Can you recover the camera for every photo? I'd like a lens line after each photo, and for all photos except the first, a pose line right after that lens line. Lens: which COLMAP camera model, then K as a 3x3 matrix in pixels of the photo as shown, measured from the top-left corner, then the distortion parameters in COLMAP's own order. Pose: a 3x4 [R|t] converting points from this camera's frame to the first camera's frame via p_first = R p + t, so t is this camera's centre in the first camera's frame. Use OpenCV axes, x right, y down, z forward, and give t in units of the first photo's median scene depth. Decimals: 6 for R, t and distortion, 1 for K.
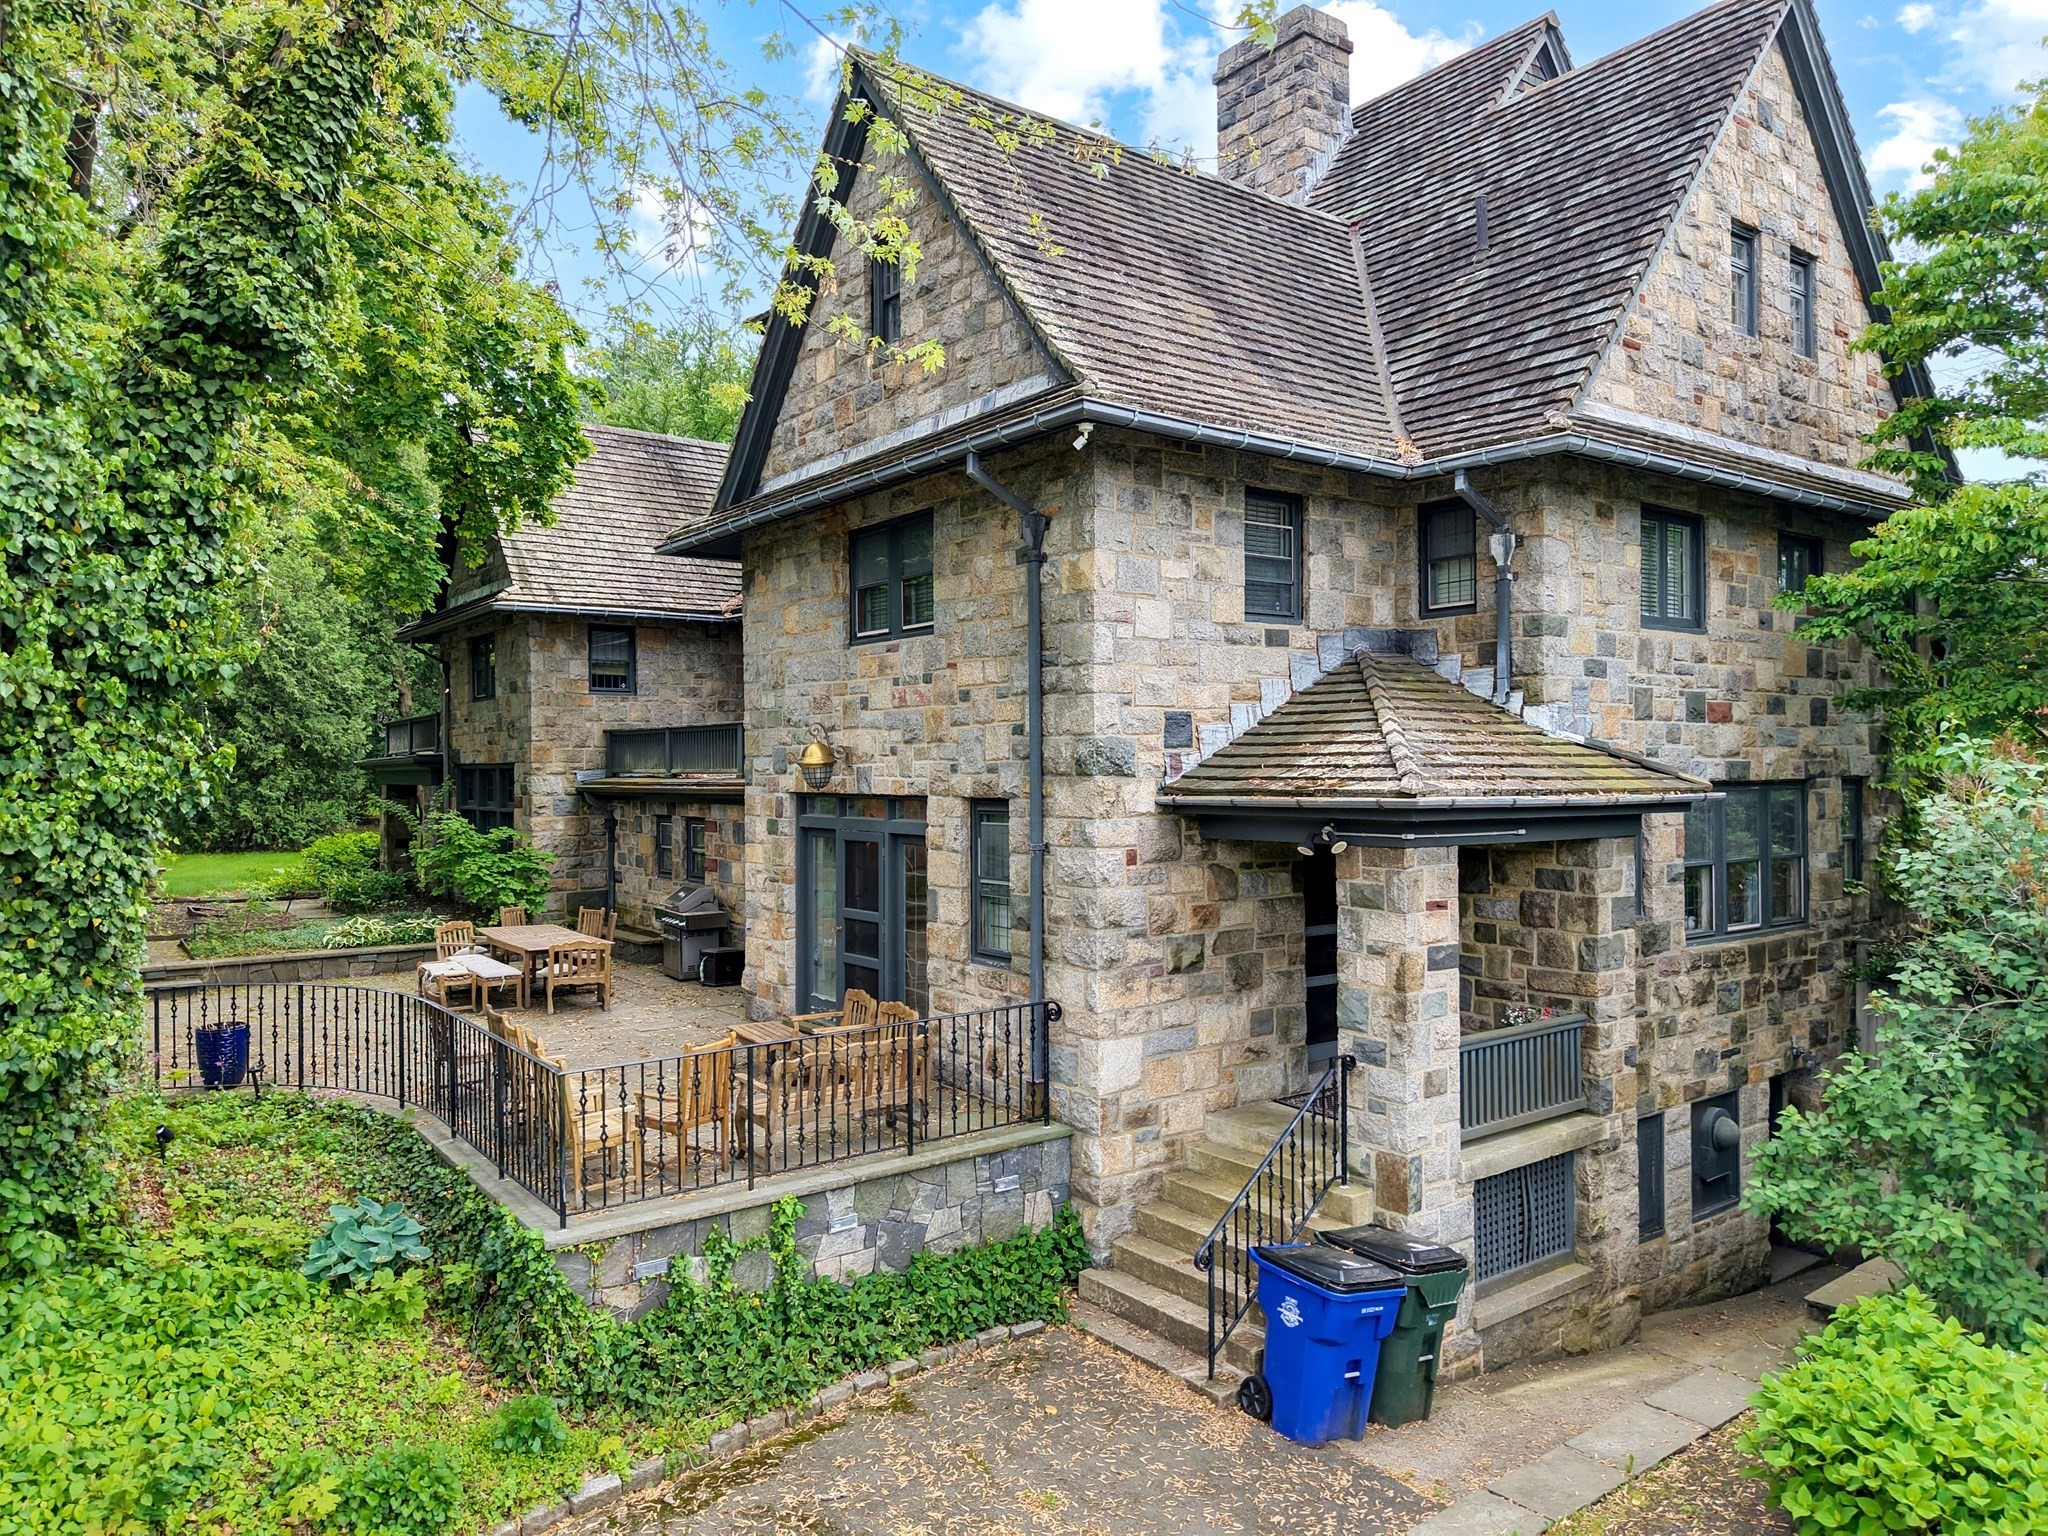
lens RADIAL K [[1372.8, 0, 1024.0], [0, 1372.8, 768.0], [0, 0, 1]] dist [0.018448, -0.063425]
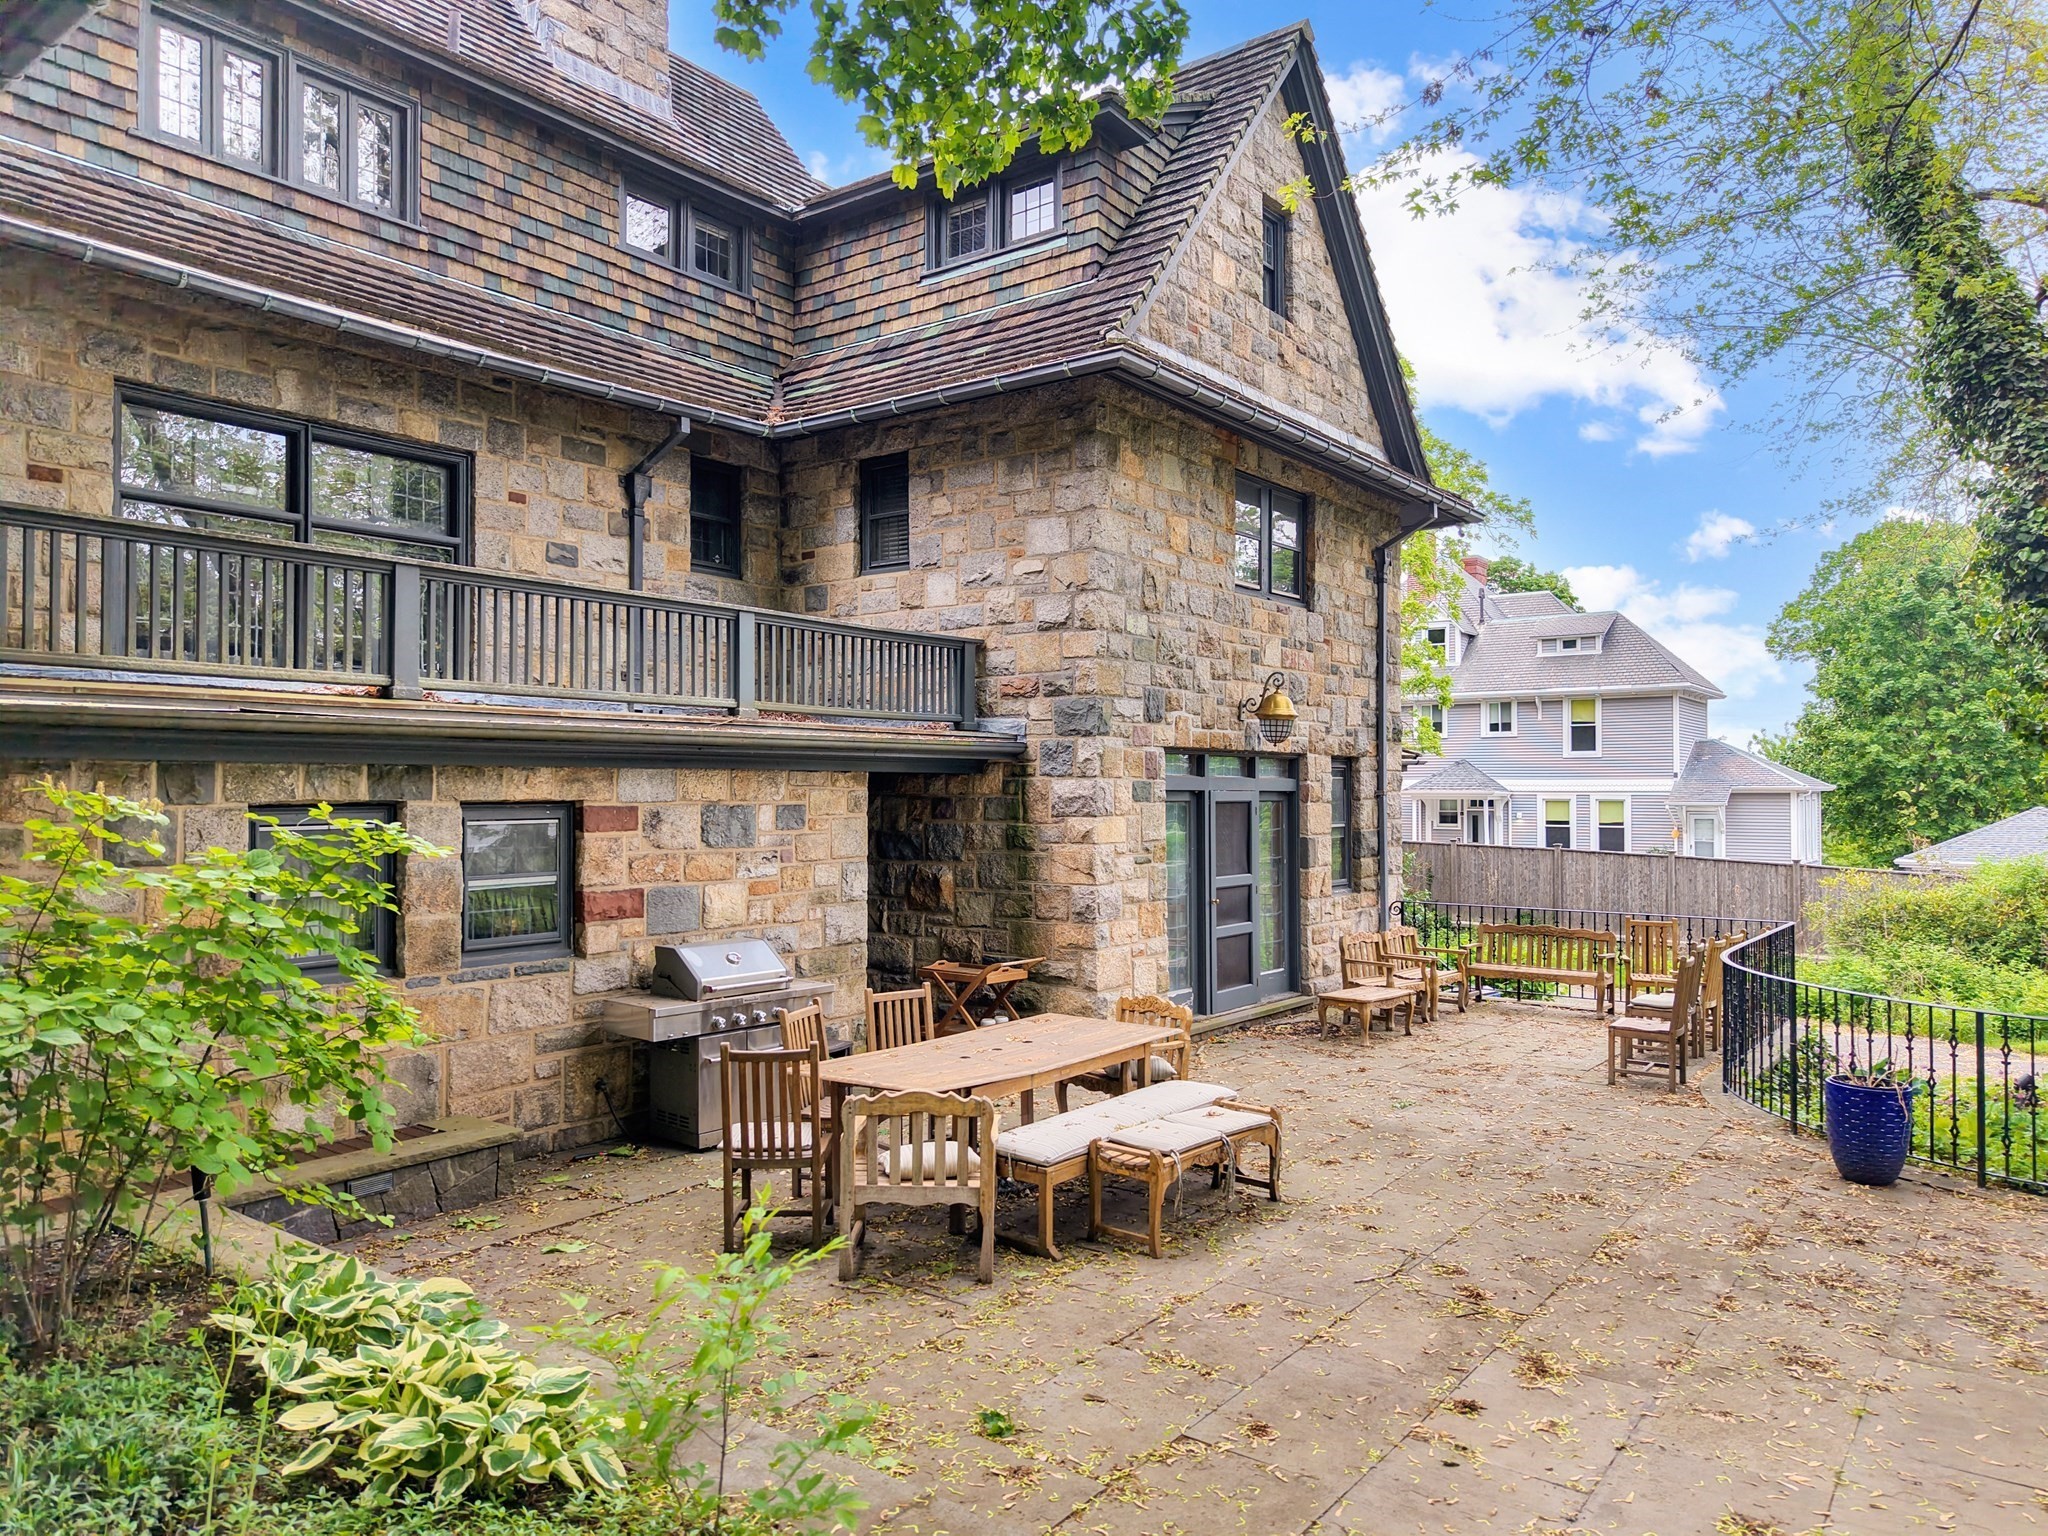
lens RADIAL K [[1372.8, 0, 1024.0], [0, 1372.8, 768.0], [0, 0, 1]] dist [0.018448, -0.063425]
pose [[-0.254776, 0.017931, 0.966834, -1.125982], [-0.004746, 0.999793, -0.019793, 0.056694], [-0.966989, -0.009631, -0.254638, 1.575355]]
